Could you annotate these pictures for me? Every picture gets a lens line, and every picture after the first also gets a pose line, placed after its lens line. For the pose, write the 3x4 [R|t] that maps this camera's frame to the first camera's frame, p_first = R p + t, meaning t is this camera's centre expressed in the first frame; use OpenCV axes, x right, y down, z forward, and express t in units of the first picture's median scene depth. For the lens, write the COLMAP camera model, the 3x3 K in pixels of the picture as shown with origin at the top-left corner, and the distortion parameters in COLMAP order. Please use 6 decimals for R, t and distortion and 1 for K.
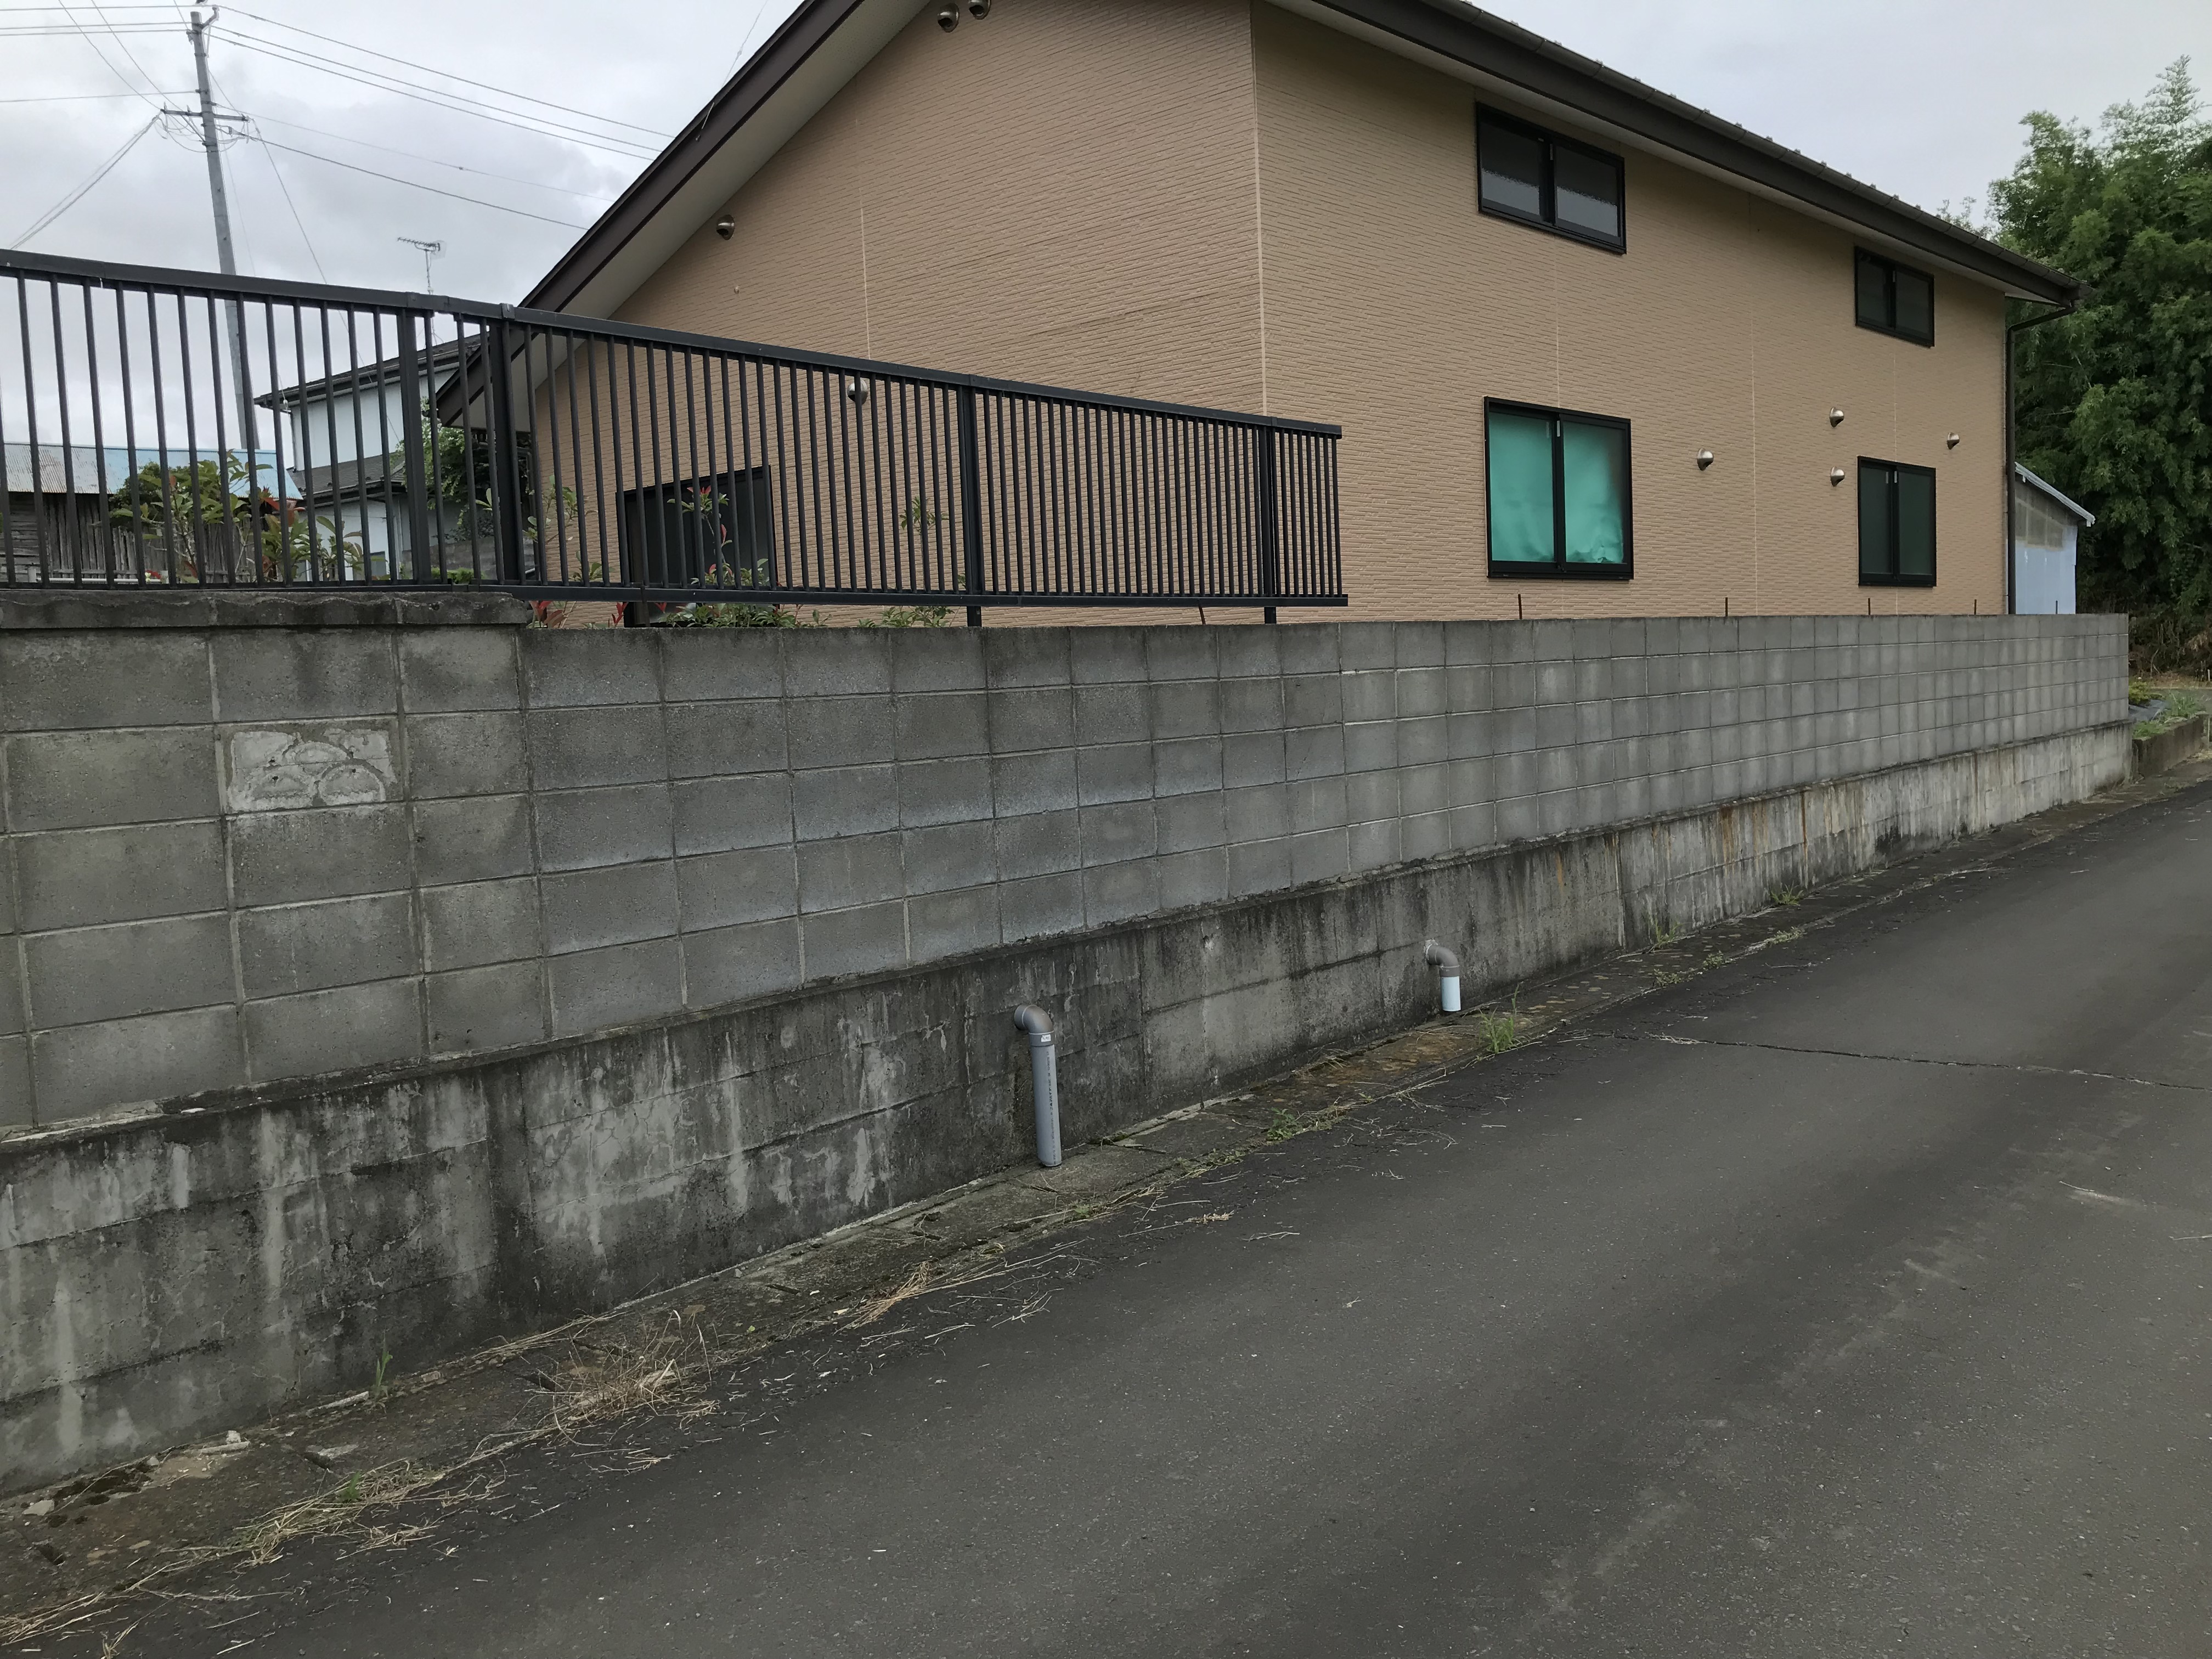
lens RADIAL K [[1811.6, 0, 1121.2], [0, 1811.6, 783.9], [0, 0, 1]] dist [0.049080, -0.063190]
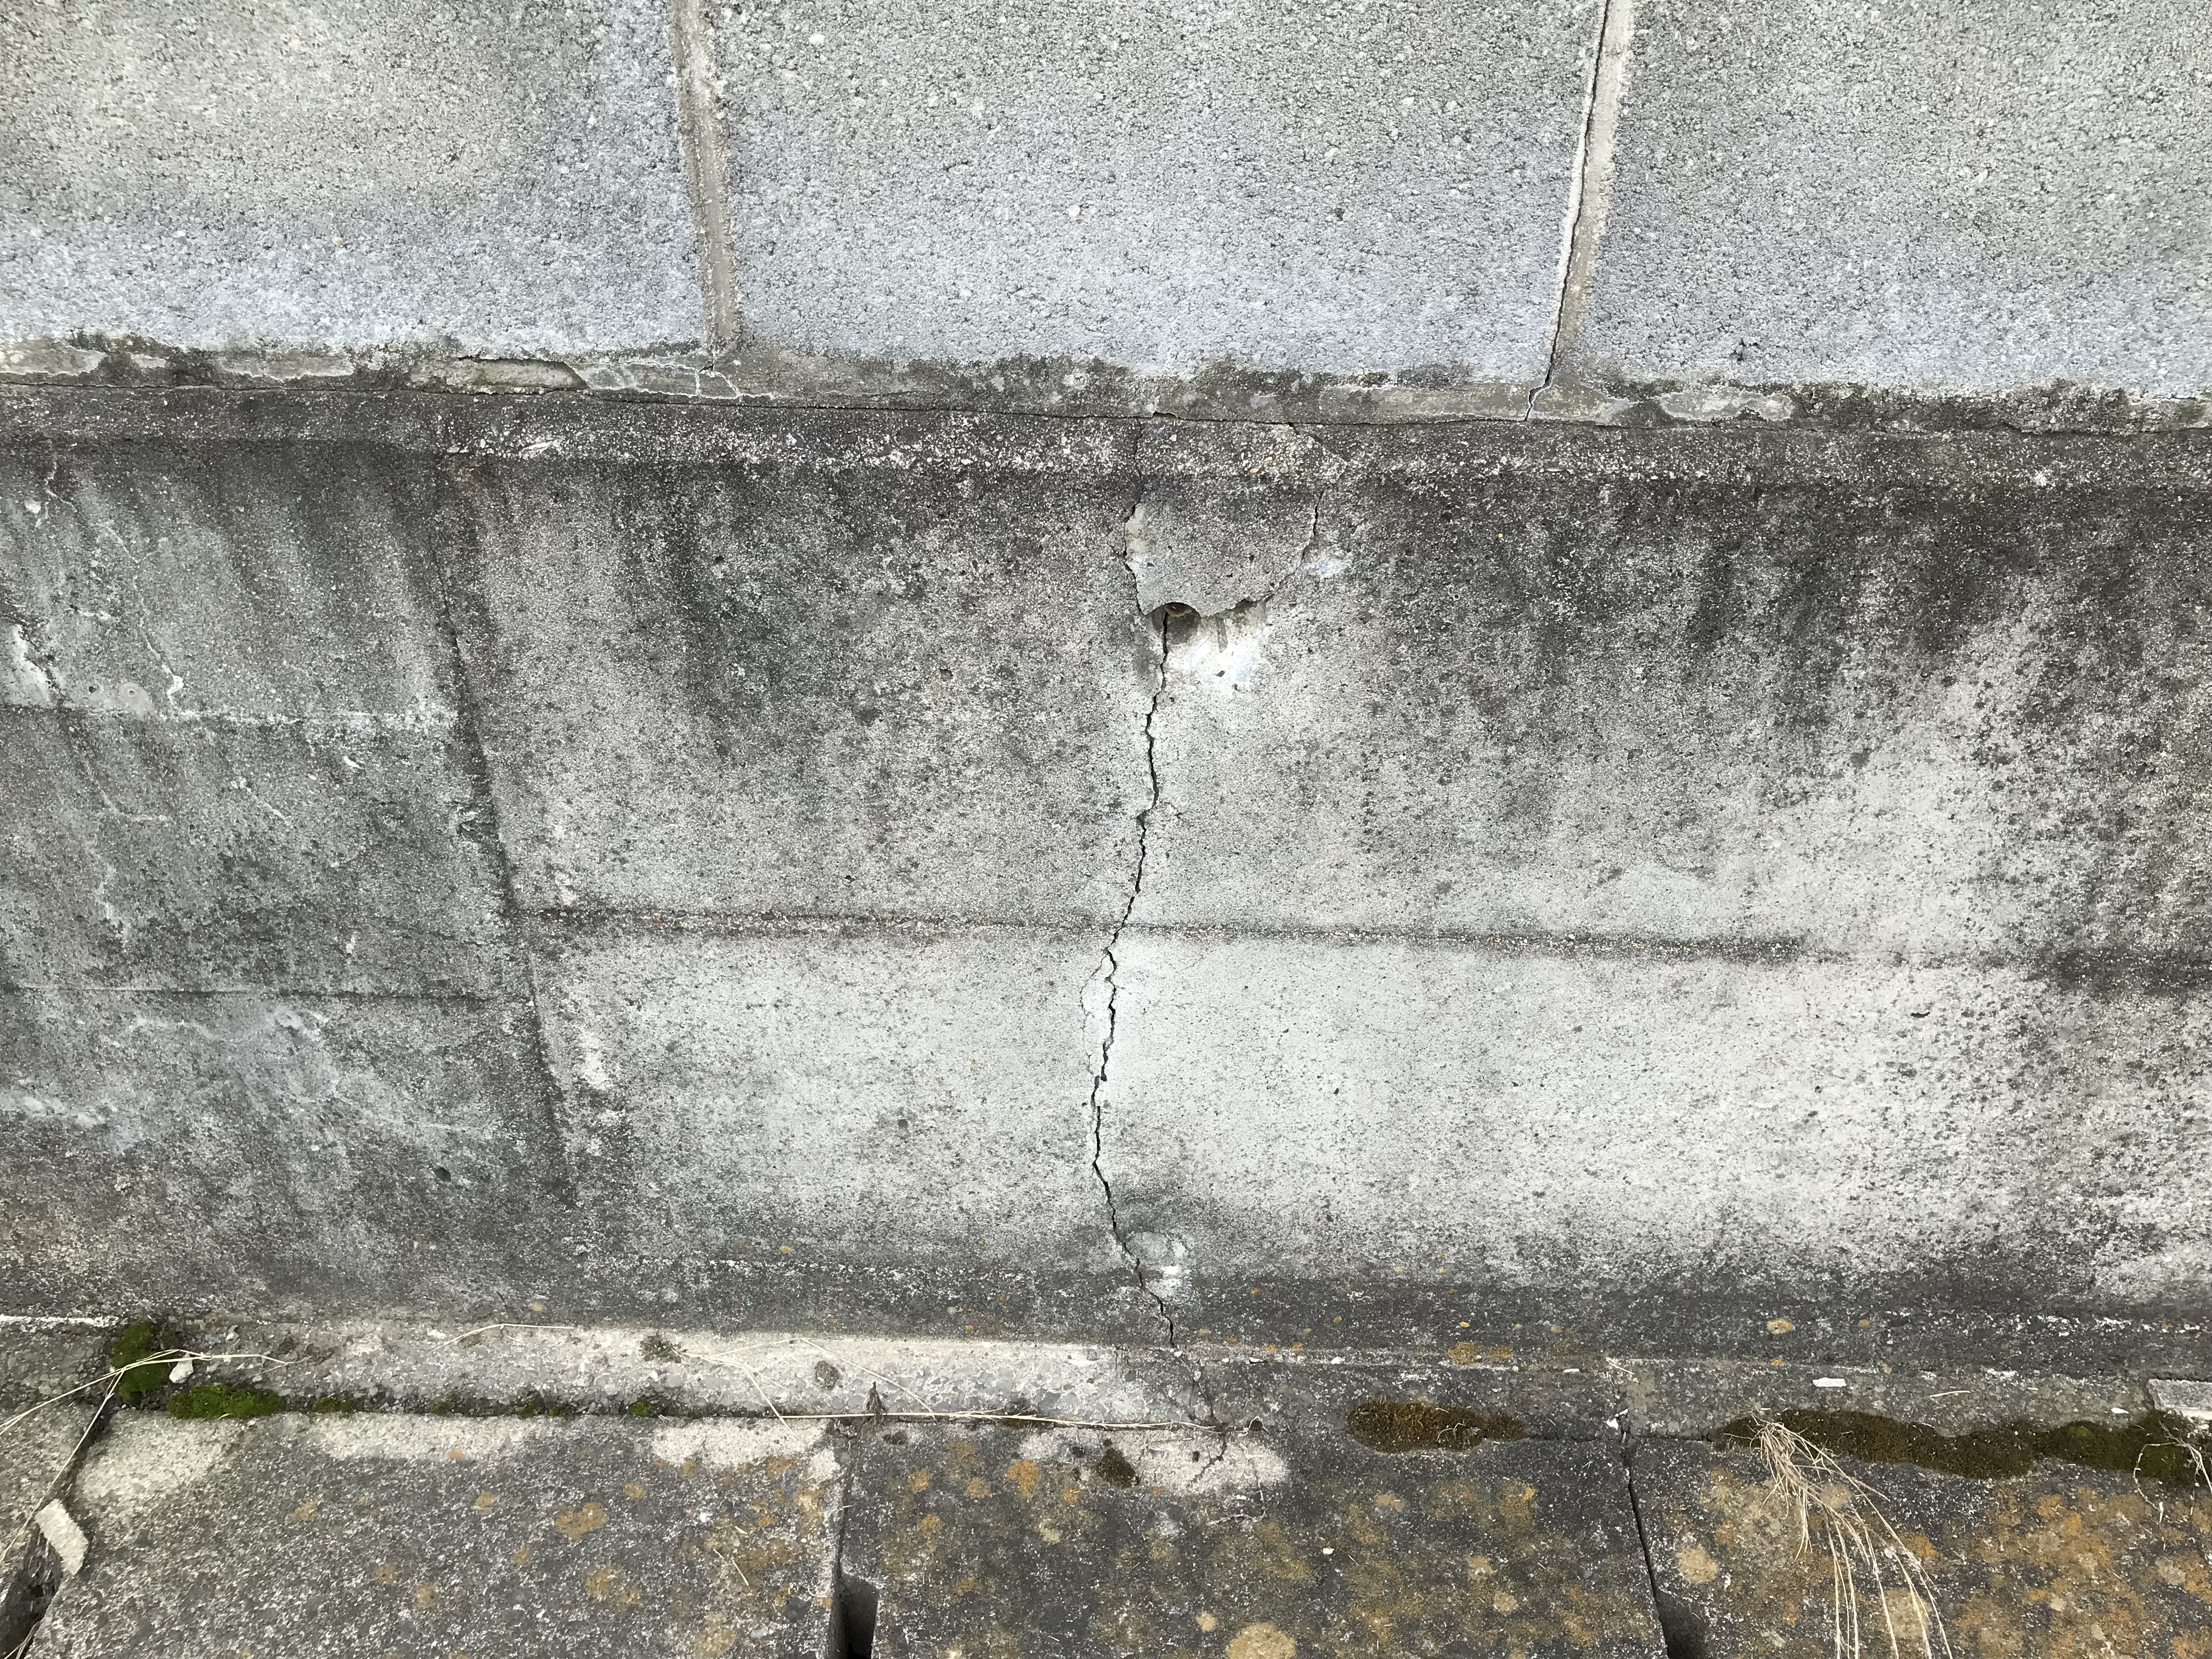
lens RADIAL K [[1811.6, 0, 1092.9], [0, 1811.6, 829.7], [0, 0, 1]] dist [0.049080, -0.063190]
pose [[0.618308, 0.508896, -0.598932, 0.162505], [-0.083753, 0.800387, 0.593605, 0.016048], [0.781461, -0.316868, 0.537507, 1.072910]]
